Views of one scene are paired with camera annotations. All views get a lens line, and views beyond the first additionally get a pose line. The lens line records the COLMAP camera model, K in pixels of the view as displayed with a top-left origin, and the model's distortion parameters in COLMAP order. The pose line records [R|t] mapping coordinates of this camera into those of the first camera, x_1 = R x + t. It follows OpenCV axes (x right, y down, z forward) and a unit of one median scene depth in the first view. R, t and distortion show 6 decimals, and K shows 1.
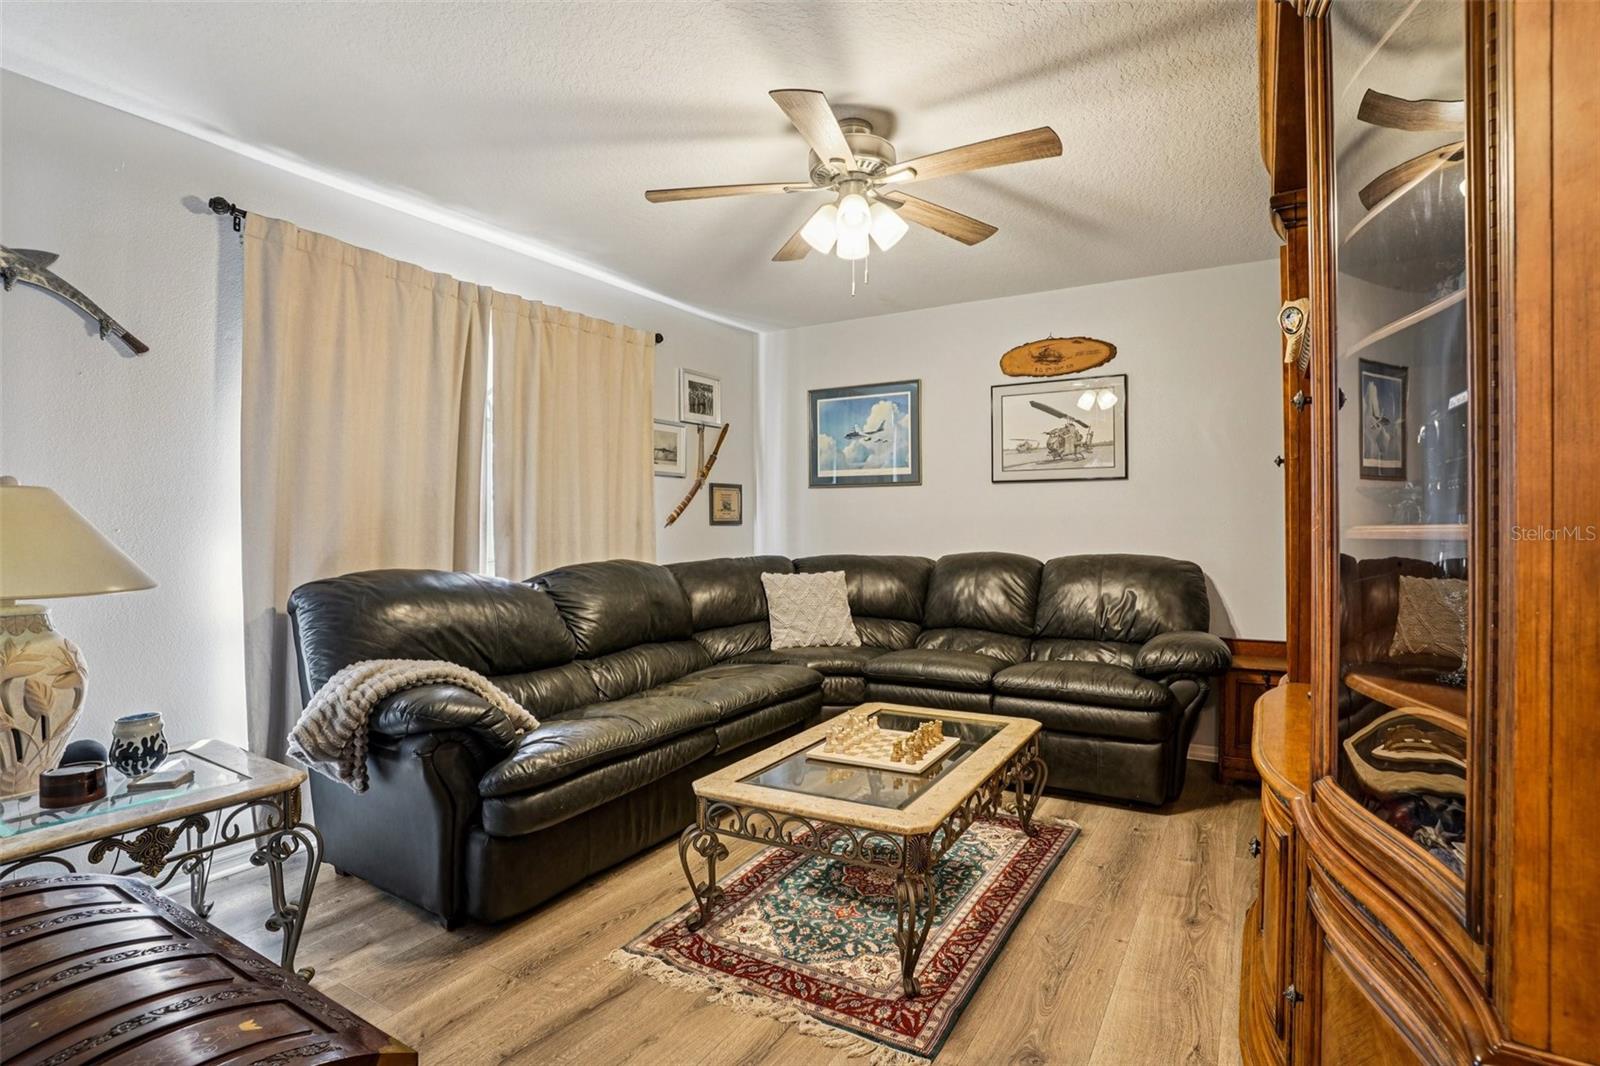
lens RADIAL K [[778.2, 0, 802.3], [0, 778.2, 526.3], [0, 0, 1]] dist [-0.035057, 0.007871]
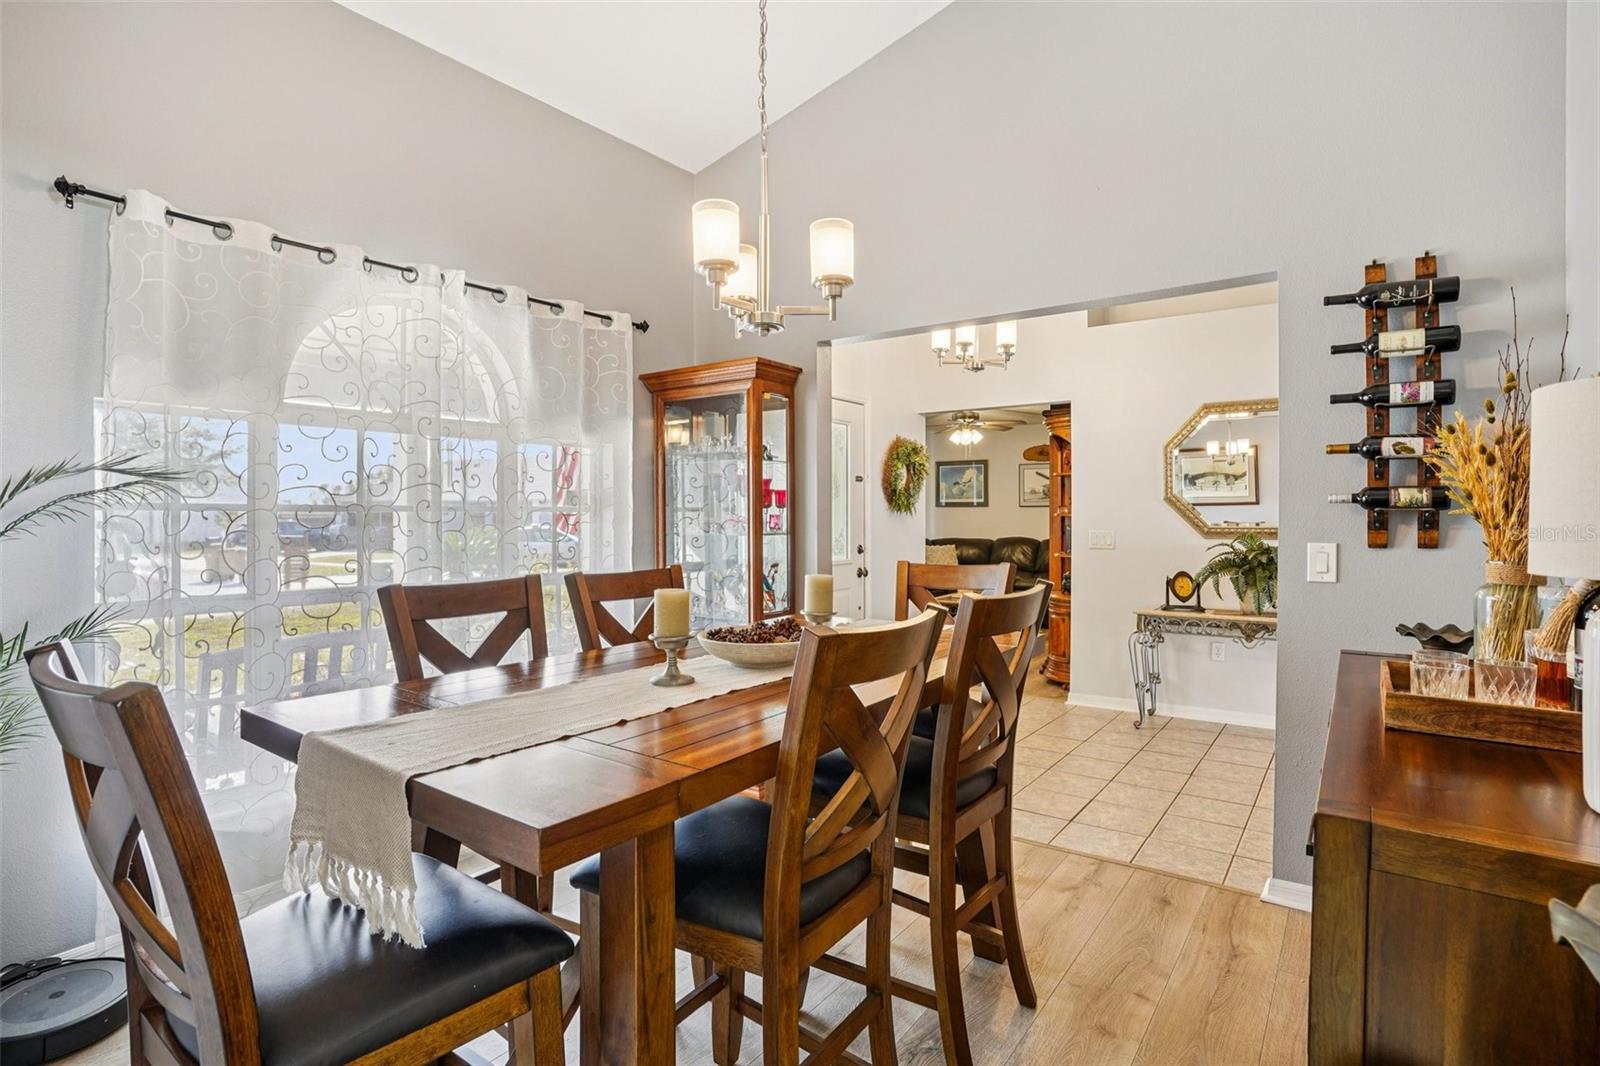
lens RADIAL K [[778.2, 0, 798.1], [0, 778.2, 526.3], [0, 0, 1]] dist [-0.035057, 0.007871]
pose [[0.995479, 0.001130, -0.094973, -0.177988], [0.000190, 0.999903, 0.013897, -0.028922], [0.094980, -0.013852, 0.995383, -1.268923]]
